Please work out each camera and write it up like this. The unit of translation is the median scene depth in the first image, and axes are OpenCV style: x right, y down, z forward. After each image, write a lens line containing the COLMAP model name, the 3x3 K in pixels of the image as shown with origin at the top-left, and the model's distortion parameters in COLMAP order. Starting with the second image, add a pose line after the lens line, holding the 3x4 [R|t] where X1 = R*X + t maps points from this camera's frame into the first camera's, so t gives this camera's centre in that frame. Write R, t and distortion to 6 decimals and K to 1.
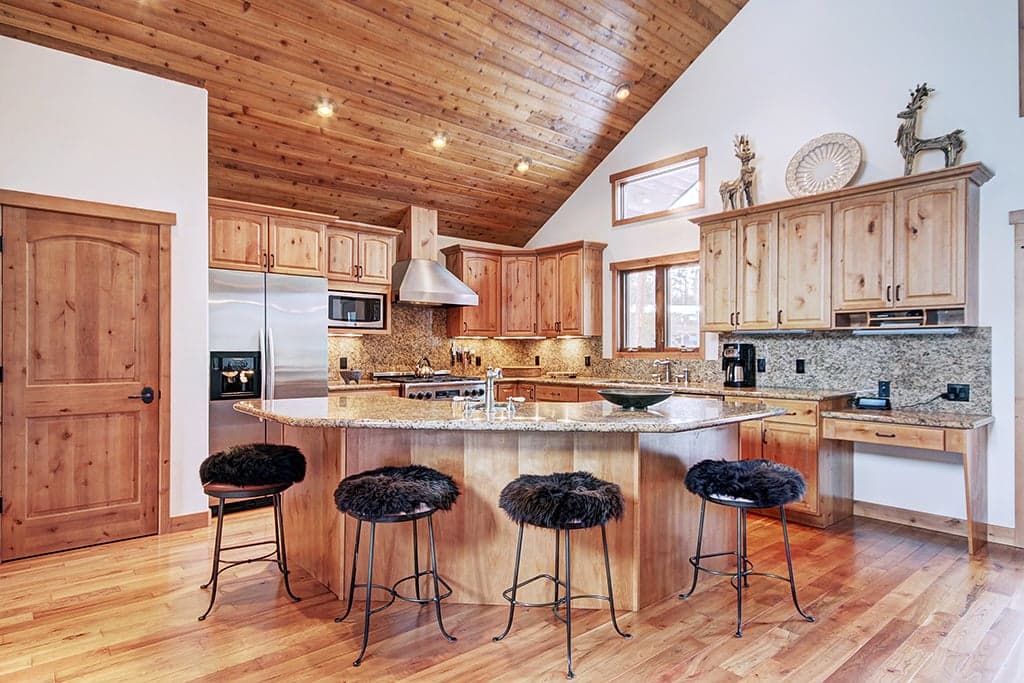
lens RADIAL K [[563.4, 0, 510.6], [0, 563.4, 346.6], [0, 0, 1]] dist [-0.006303, -0.002088]
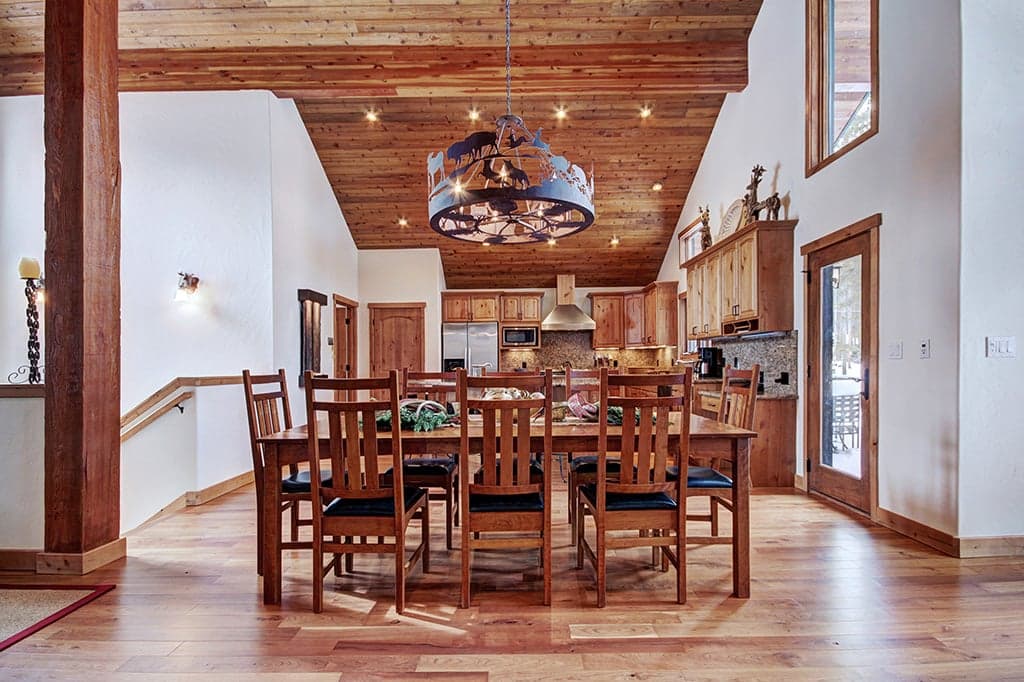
lens RADIAL K [[483.1, 0, 515.2], [0, 483.1, 345.8], [0, 0, 1]] dist [-0.003168, -0.000873]
pose [[0.761427, -0.036239, -0.647236, 0.902900], [0.018928, 0.999253, -0.033682, 0.024904], [0.647974, 0.013396, 0.761545, -0.299698]]
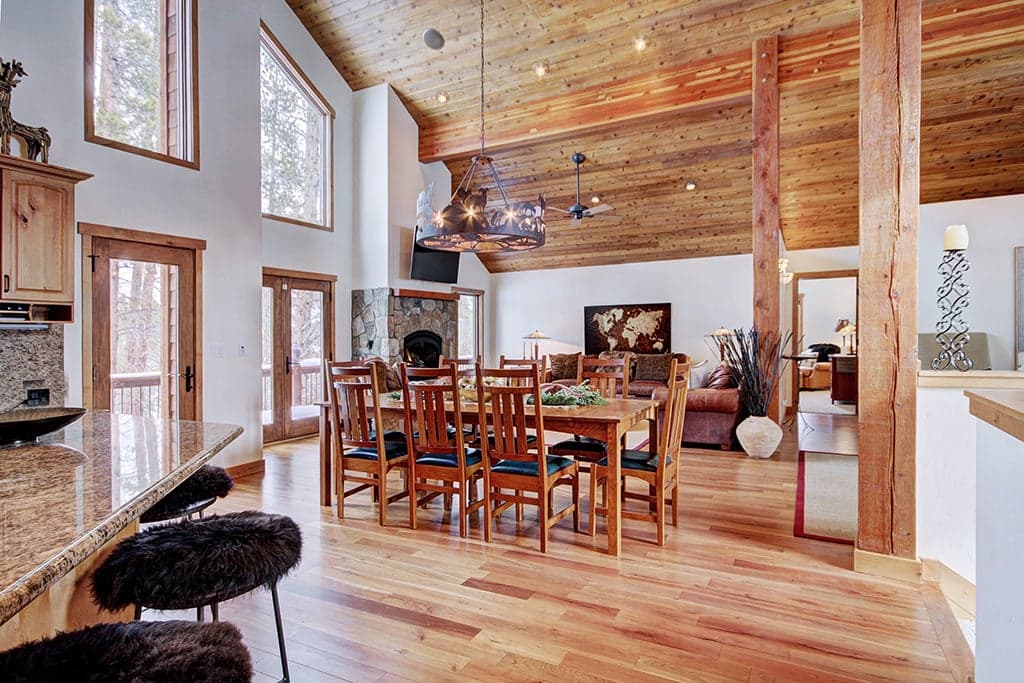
lens RADIAL K [[546.2, 0, 511.7], [0, 546.2, 340.9], [0, 0, 1]] dist [0.032653, -0.000622]
pose [[-0.316915, -0.007459, 0.948424, -0.351525], [-0.000120, 0.999969, 0.007824, -0.009486], [-0.948454, 0.002366, -0.316907, 0.434462]]
